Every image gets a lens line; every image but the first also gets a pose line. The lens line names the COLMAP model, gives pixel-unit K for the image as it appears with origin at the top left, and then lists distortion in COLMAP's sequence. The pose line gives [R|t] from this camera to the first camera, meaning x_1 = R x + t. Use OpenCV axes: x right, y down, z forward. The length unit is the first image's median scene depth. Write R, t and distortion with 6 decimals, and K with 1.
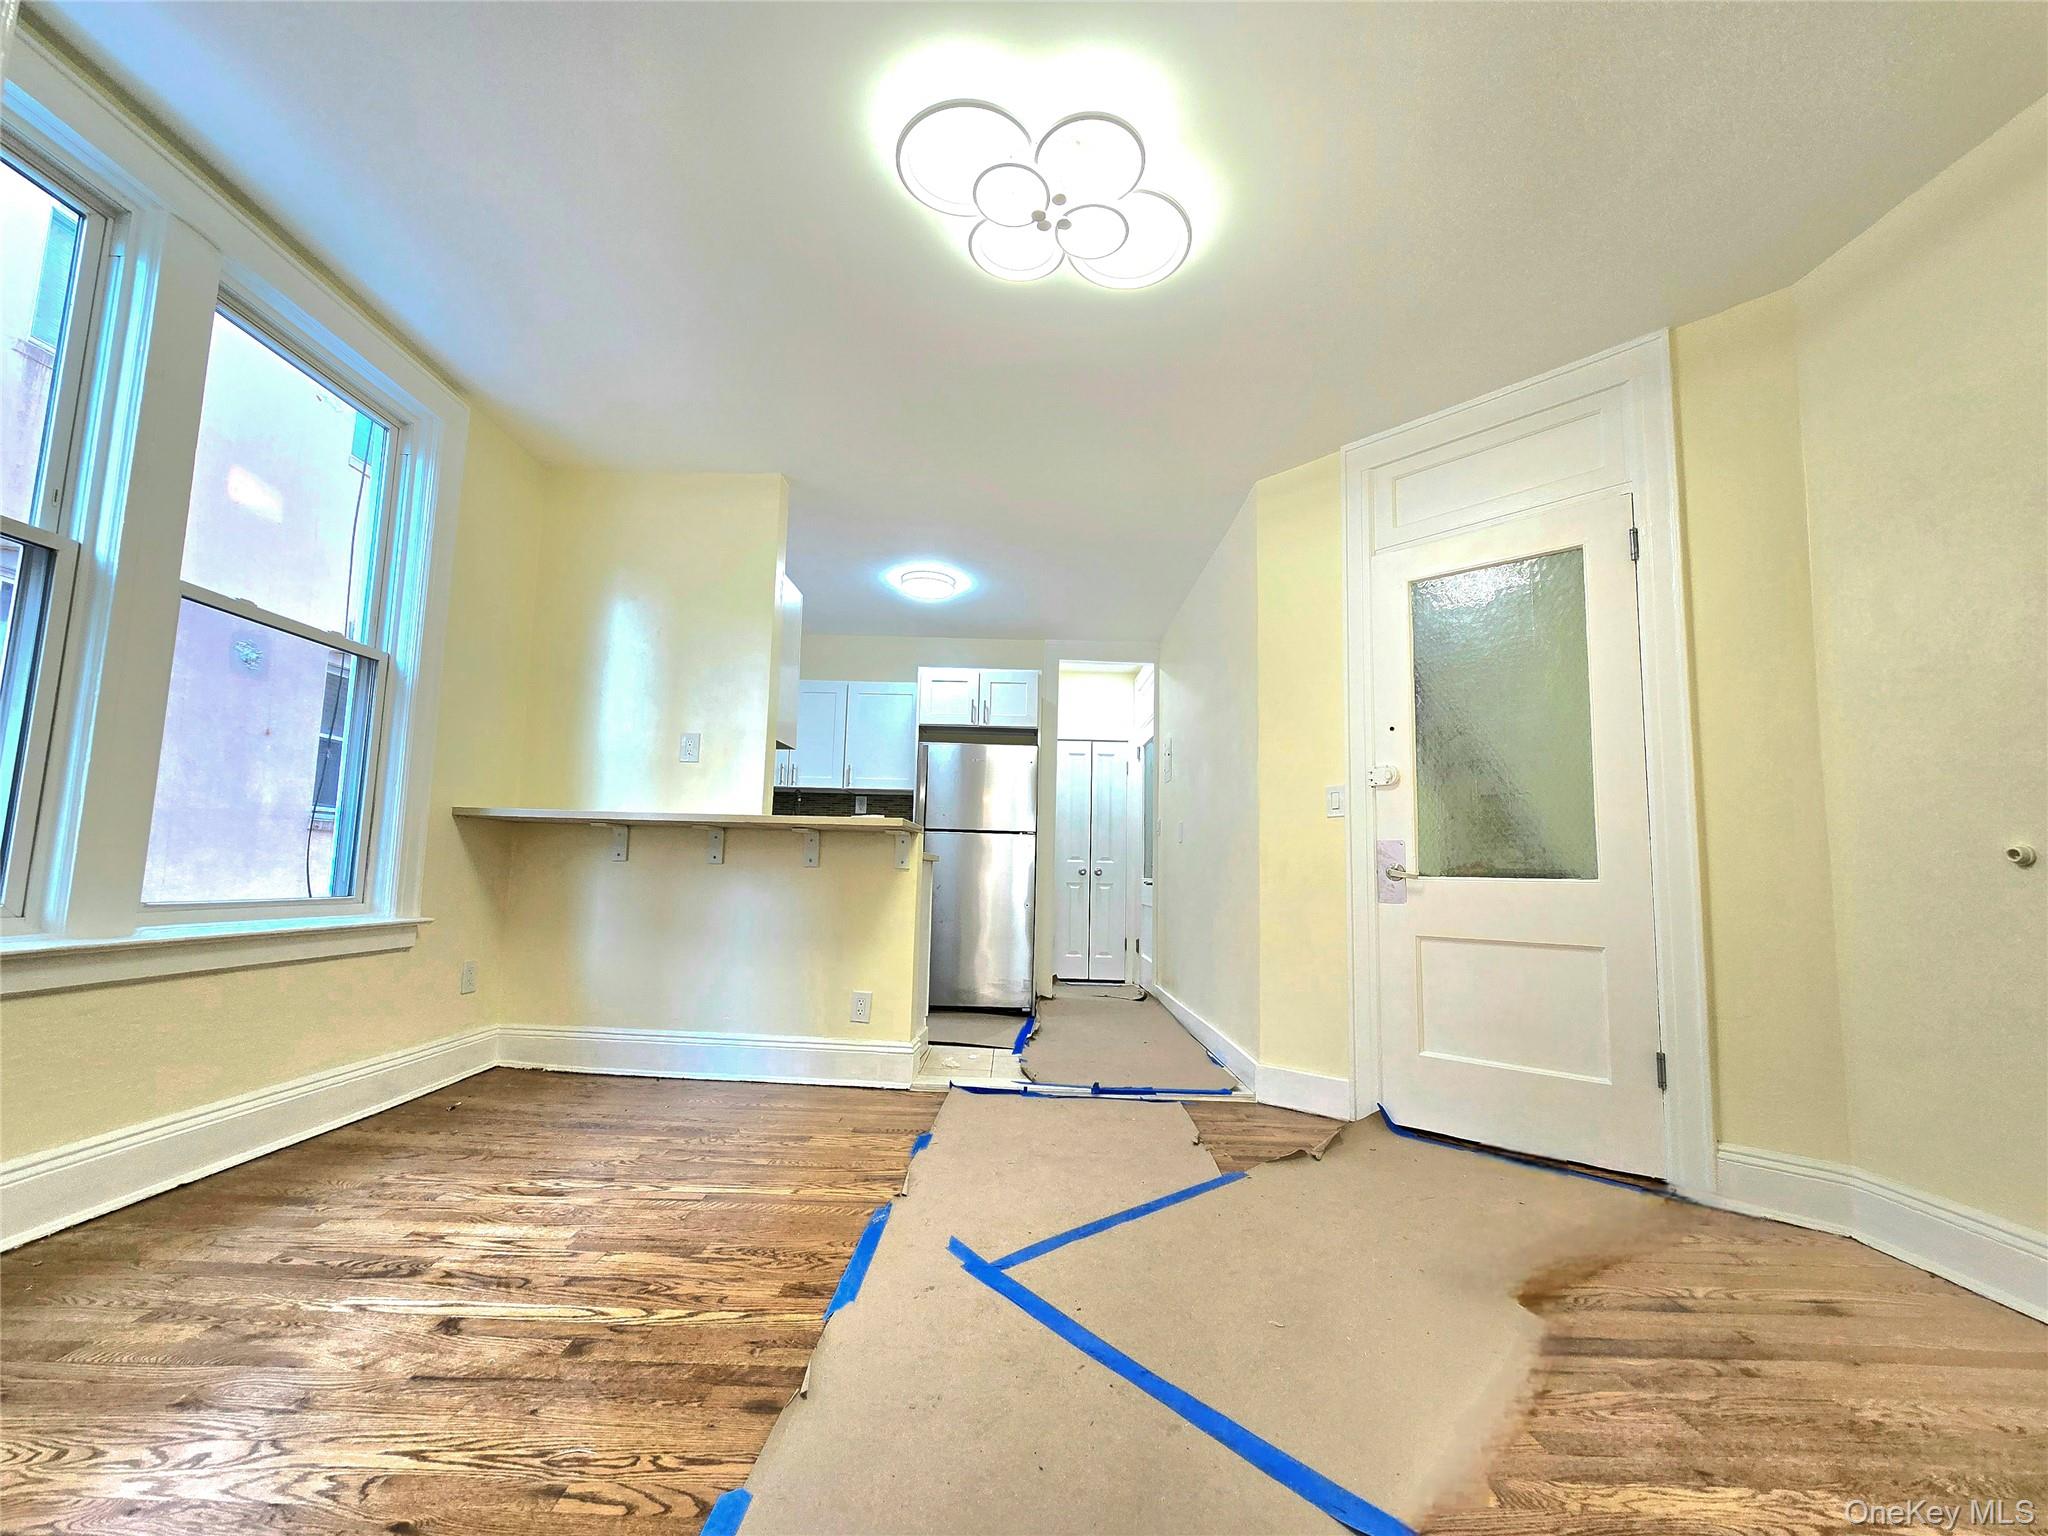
lens RADIAL K [[837.7, 0, 1015.5], [0, 837.7, 780.4], [0, 0, 1]] dist [-0.003683, 0.000035]
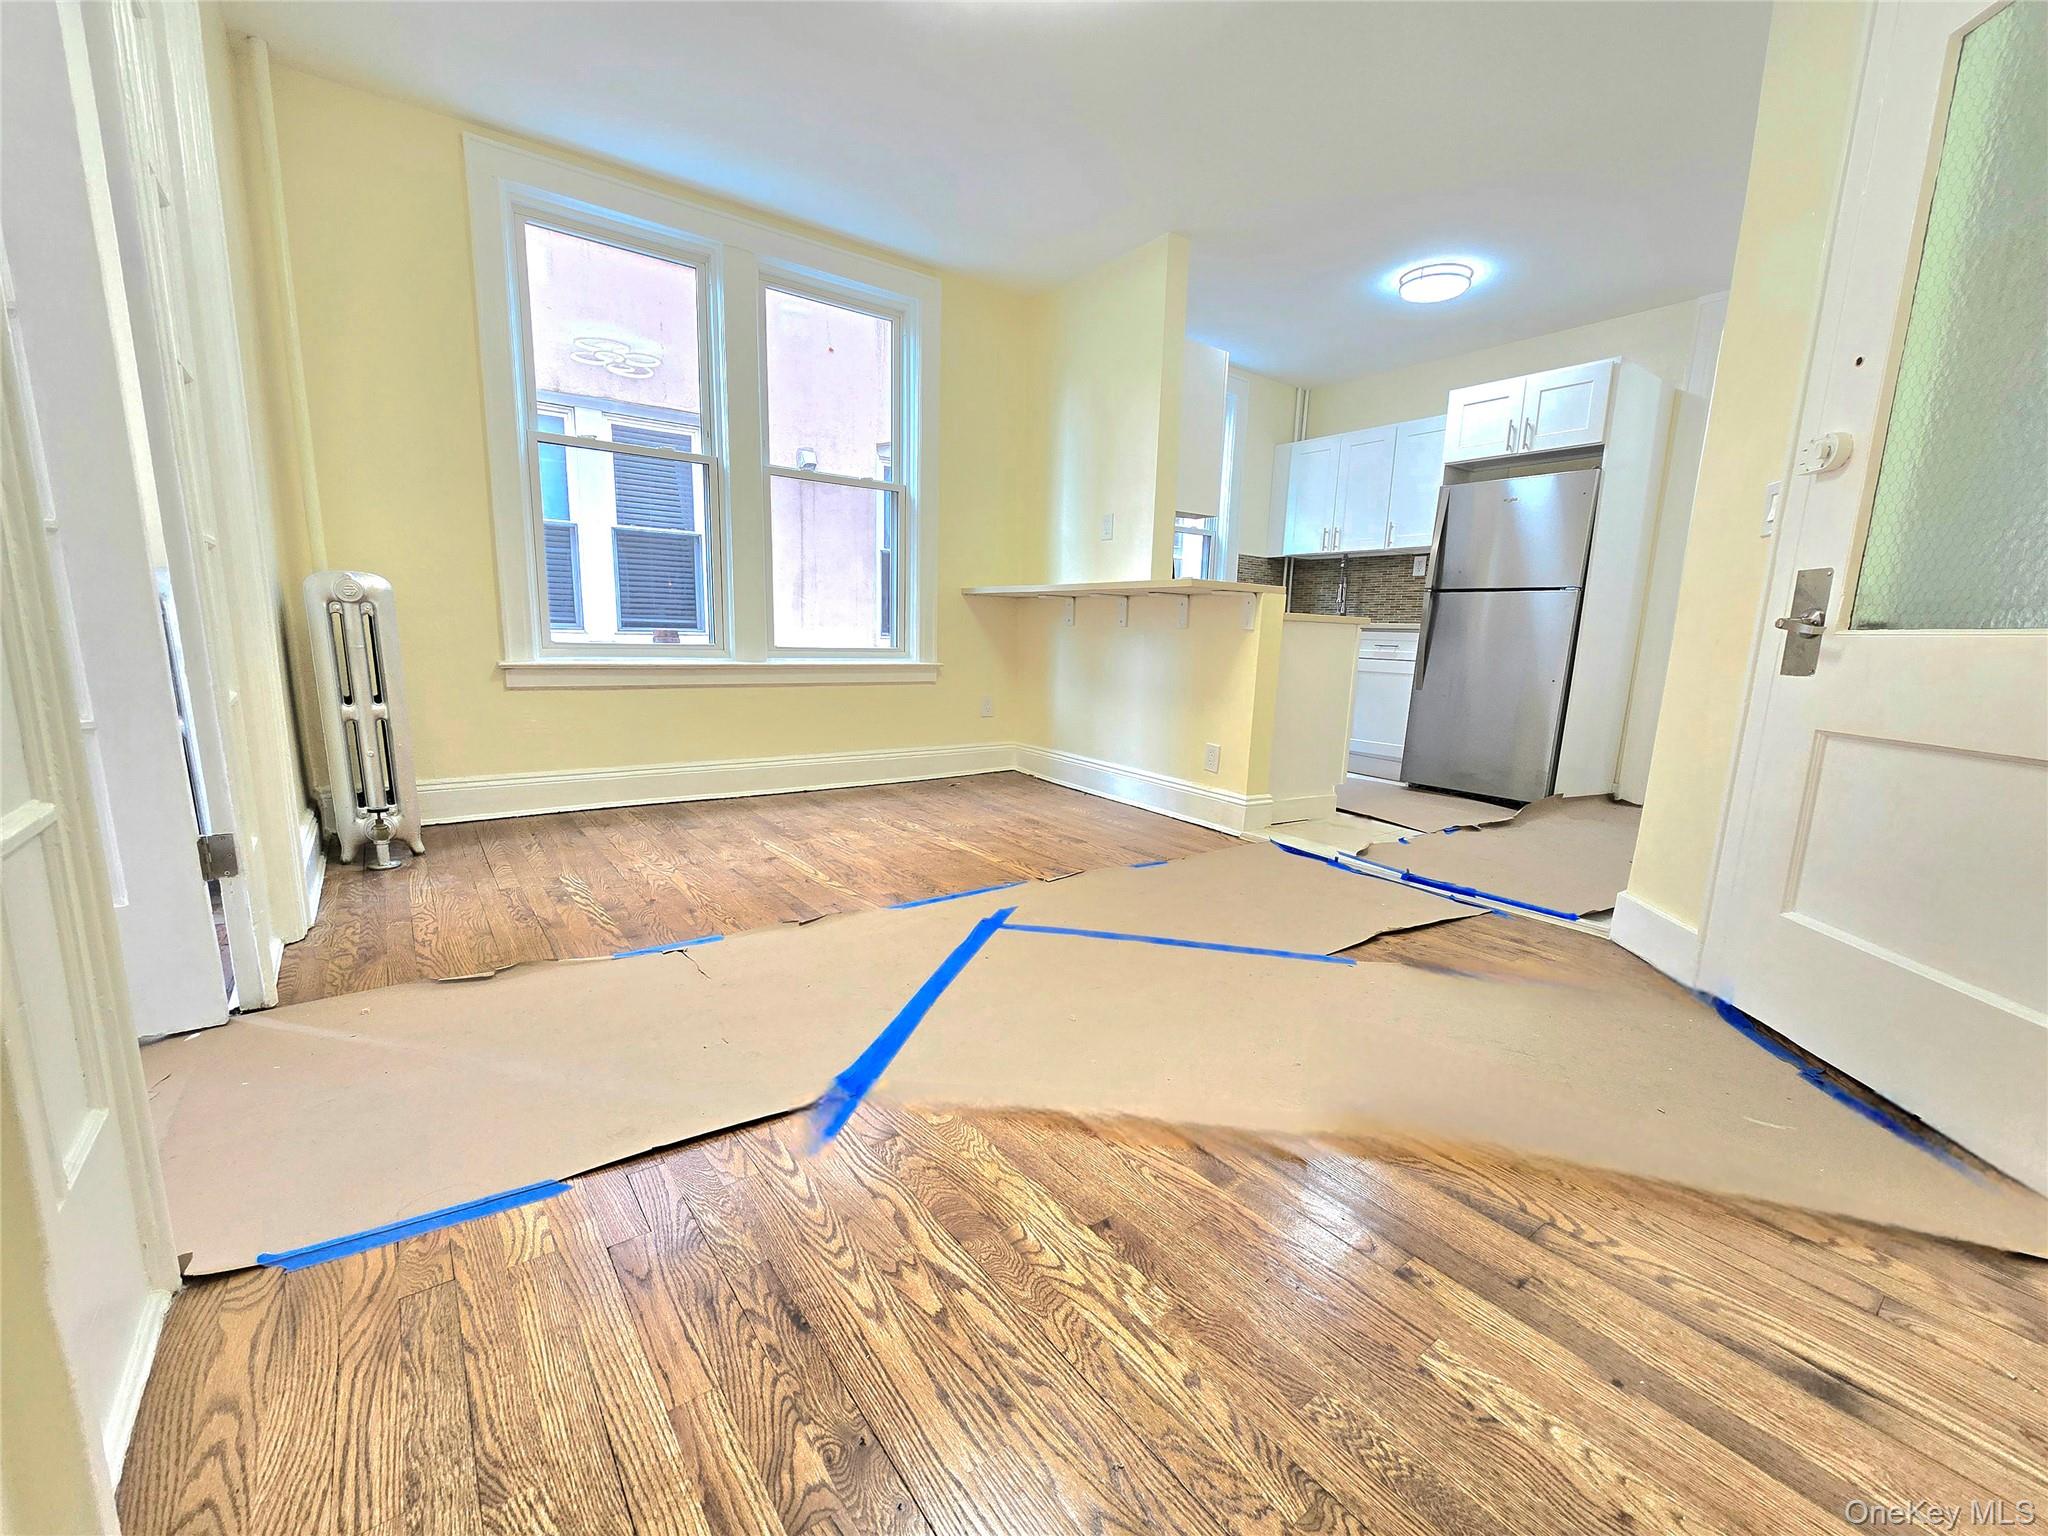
lens RADIAL K [[841.4, 0, 1018.4], [0, 841.4, 781.5], [0, 0, 1]] dist [-0.000521, -0.000384]
pose [[0.598306, 0.133561, -0.790058, 0.825246], [0.075101, 0.972322, 0.221247, 0.059504], [0.797740, -0.191708, 0.571716, 0.257125]]
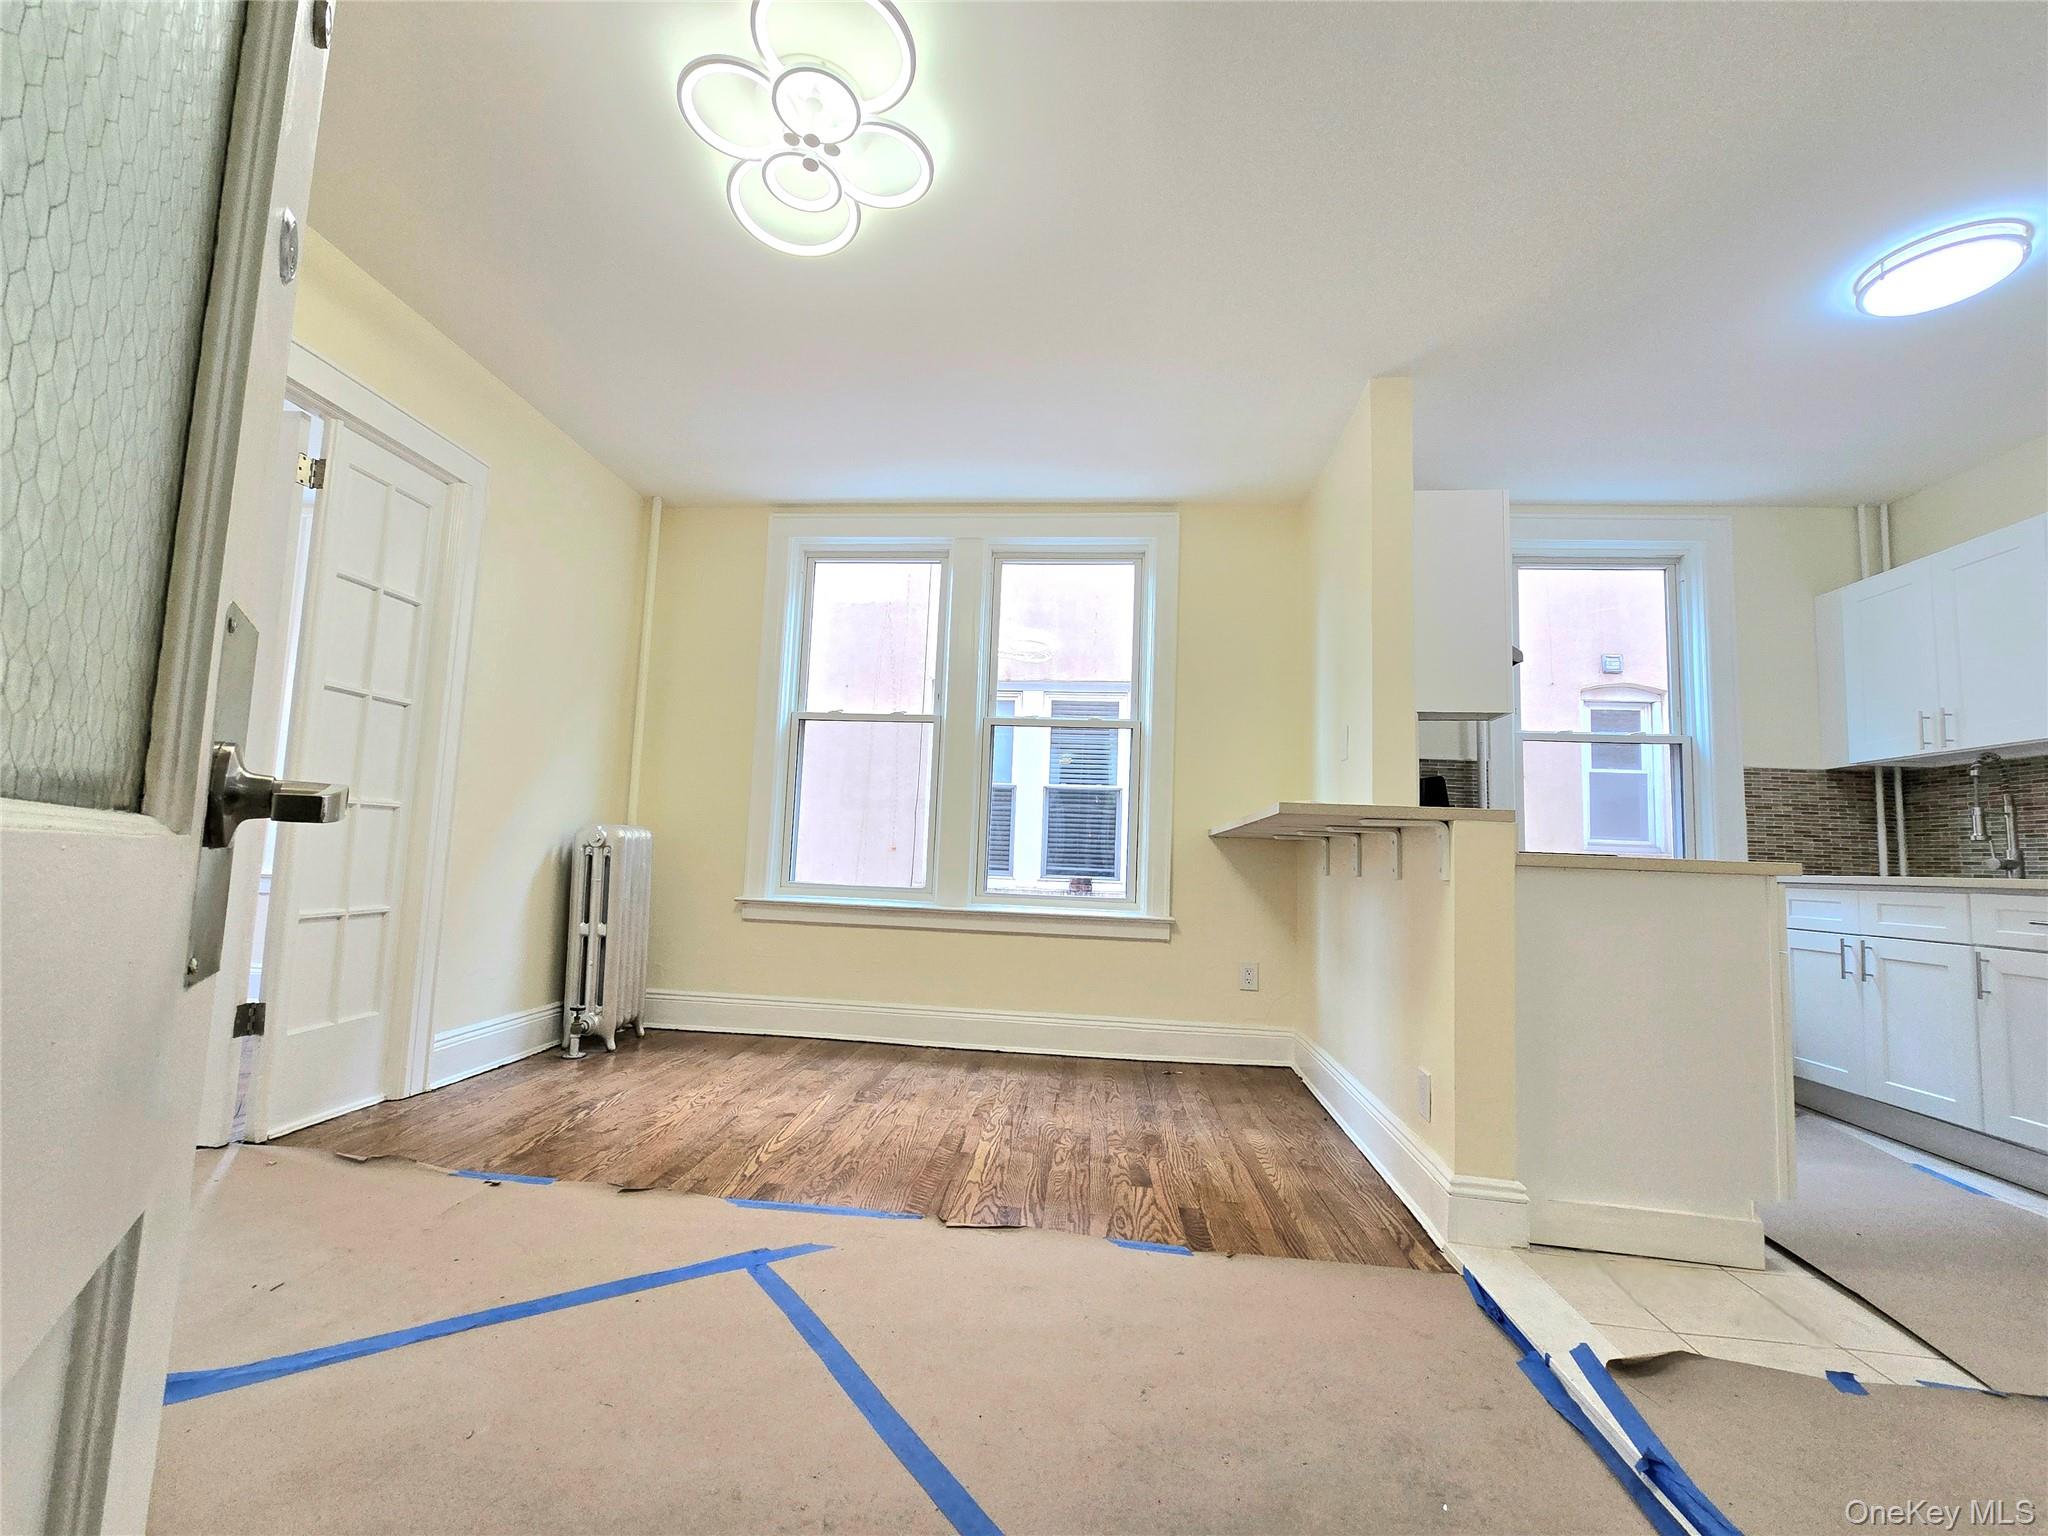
lens RADIAL K [[837.7, 0, 1015.5], [0, 837.7, 780.4], [0, 0, 1]] dist [-0.003683, 0.000035]
pose [[-0.090175, -0.125857, -0.987942, 0.798218], [0.067582, 0.988923, -0.132151, 0.145181], [0.993630, -0.078684, -0.080671, 1.167985]]
